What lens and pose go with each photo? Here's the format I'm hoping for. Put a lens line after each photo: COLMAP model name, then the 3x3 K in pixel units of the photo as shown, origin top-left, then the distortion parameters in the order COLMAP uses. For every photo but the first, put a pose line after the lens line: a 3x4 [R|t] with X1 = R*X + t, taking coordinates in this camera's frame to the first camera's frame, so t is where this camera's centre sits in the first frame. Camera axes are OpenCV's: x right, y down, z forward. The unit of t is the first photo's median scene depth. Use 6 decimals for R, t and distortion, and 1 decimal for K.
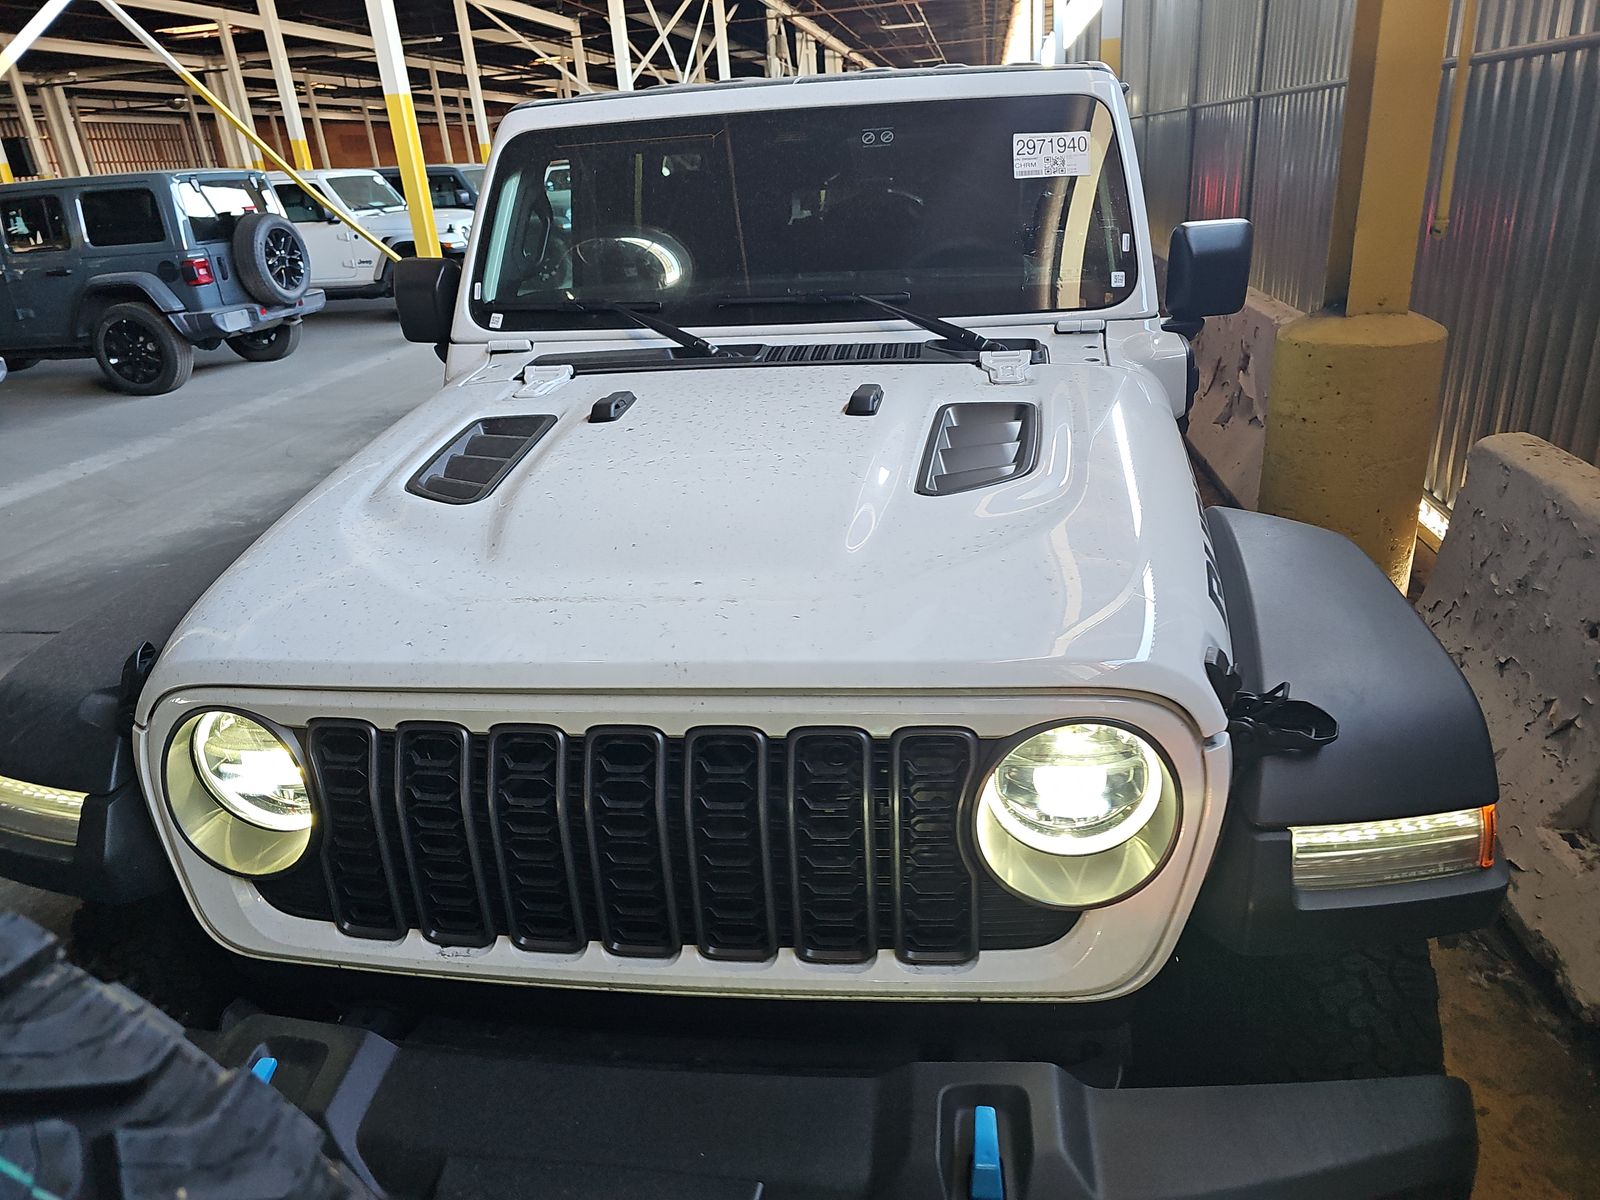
lens RADIAL K [[1063.6, 0, 804.1], [0, 1063.6, 591.7], [0, 0, 1]] dist [0.021344, -0.009260]
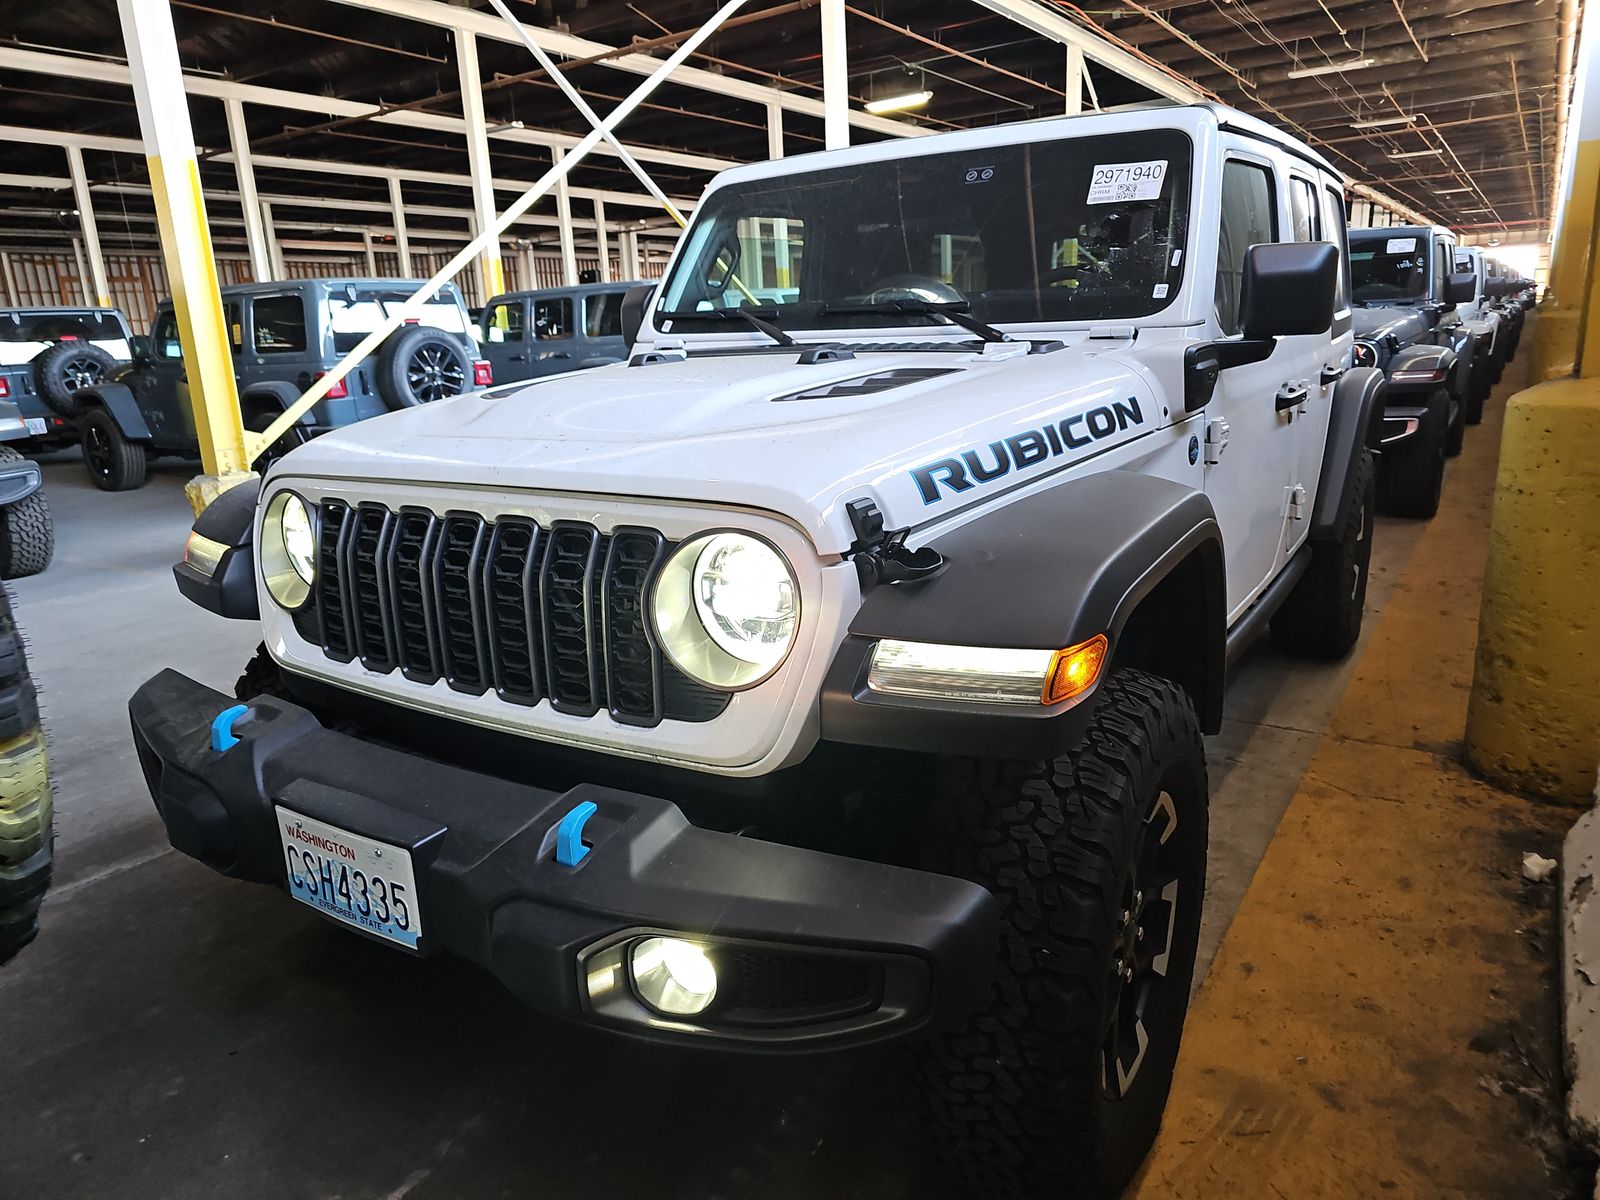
lens RADIAL K [[1063.6, 0, 789.0], [0, 1063.6, 607.1], [0, 0, 1]] dist [0.021344, -0.009260]
pose [[0.903895, 0.130522, -0.407355, 0.430290], [-0.172251, 0.982749, -0.067329, 0.143799], [0.391540, 0.131026, 0.910785, -0.053873]]
